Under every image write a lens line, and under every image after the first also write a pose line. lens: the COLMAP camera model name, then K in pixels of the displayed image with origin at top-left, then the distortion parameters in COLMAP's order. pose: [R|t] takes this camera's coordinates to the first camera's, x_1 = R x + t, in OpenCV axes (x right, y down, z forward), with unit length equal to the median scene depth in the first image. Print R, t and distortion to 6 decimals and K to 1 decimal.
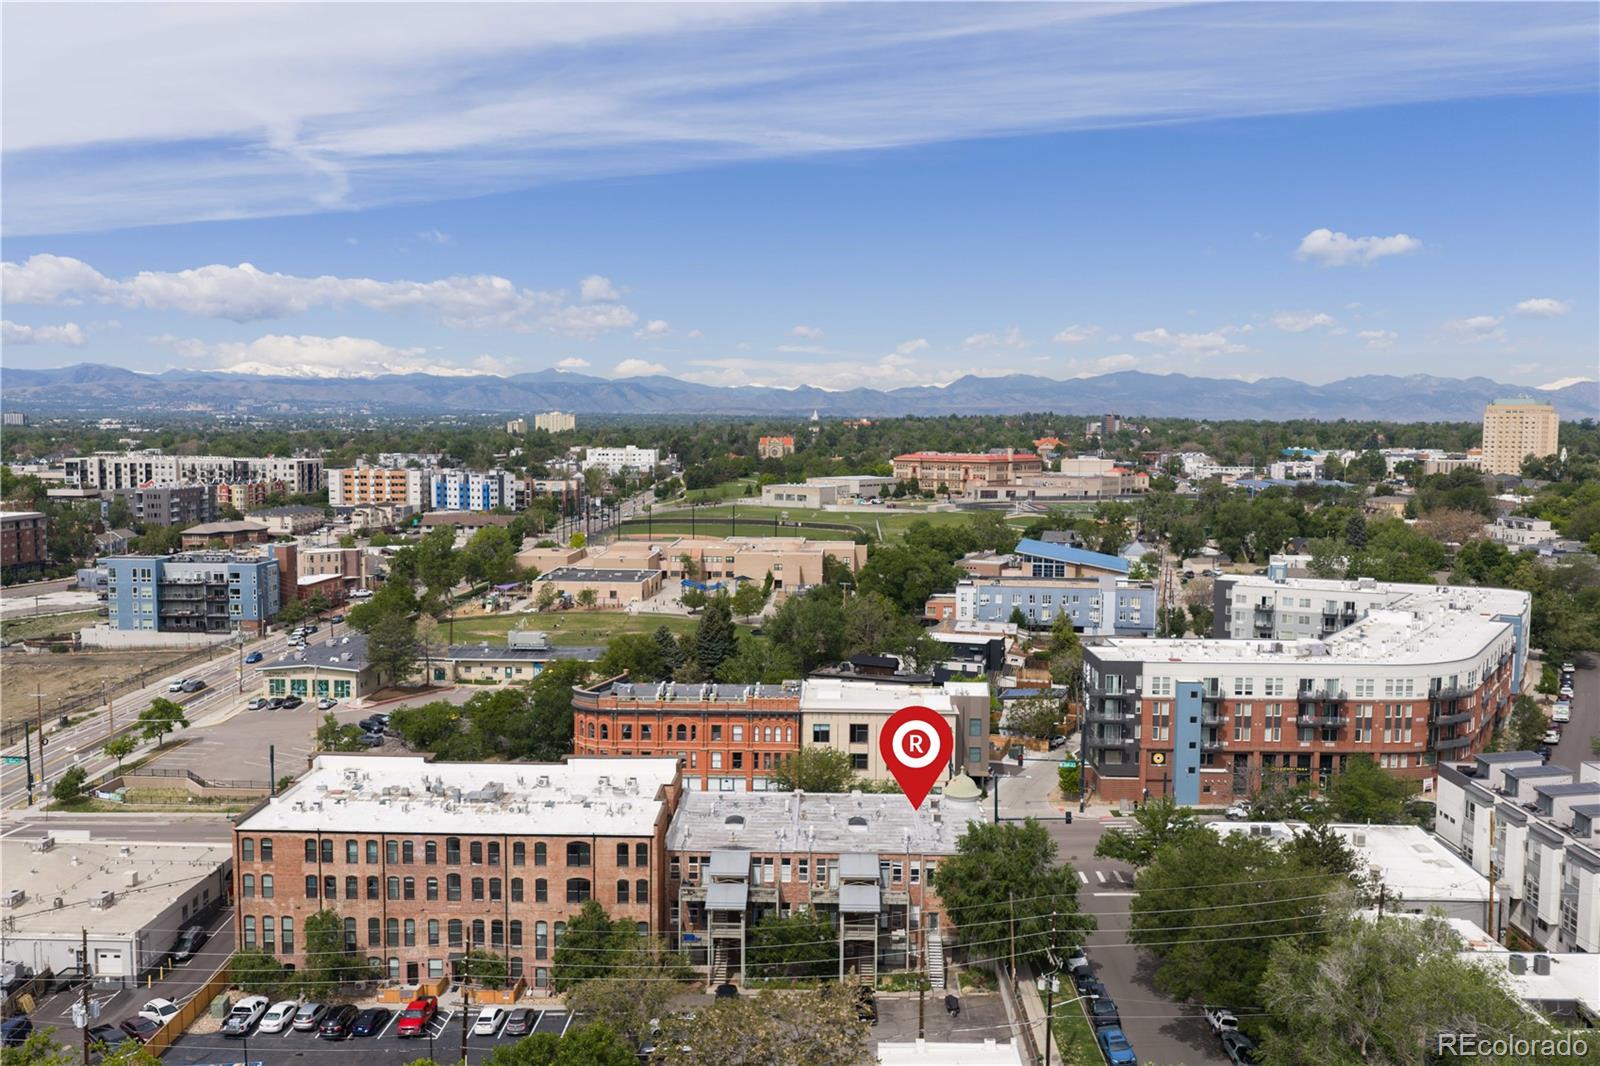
lens RADIAL K [[1308.2, 0, 796.4], [0, 1308.2, 528.3], [0, 0, 1]] dist [0.015318, -0.046331]
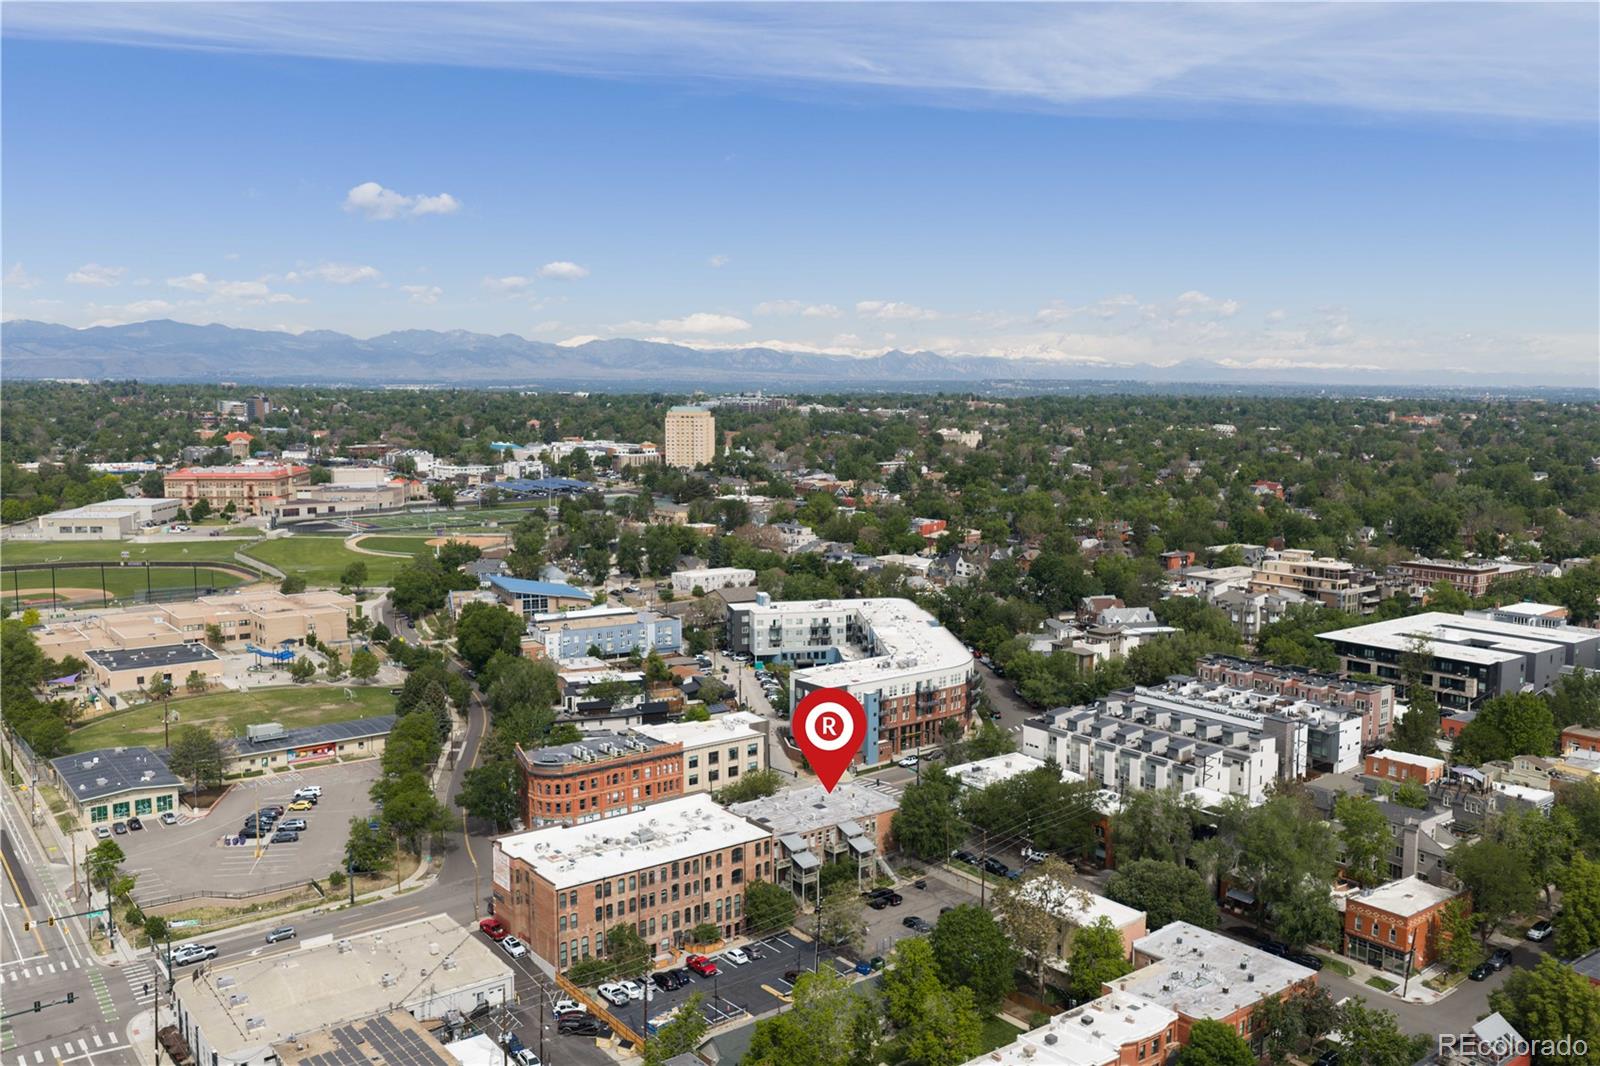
lens RADIAL K [[1308.2, 0, 807.8], [0, 1308.2, 533.6], [0, 0, 1]] dist [0.015318, -0.046331]
pose [[0.774833, -0.072828, 0.627956, -0.825358], [0.051522, 0.997312, 0.052092, -0.185088], [-0.630062, -0.008009, 0.776503, -0.279941]]
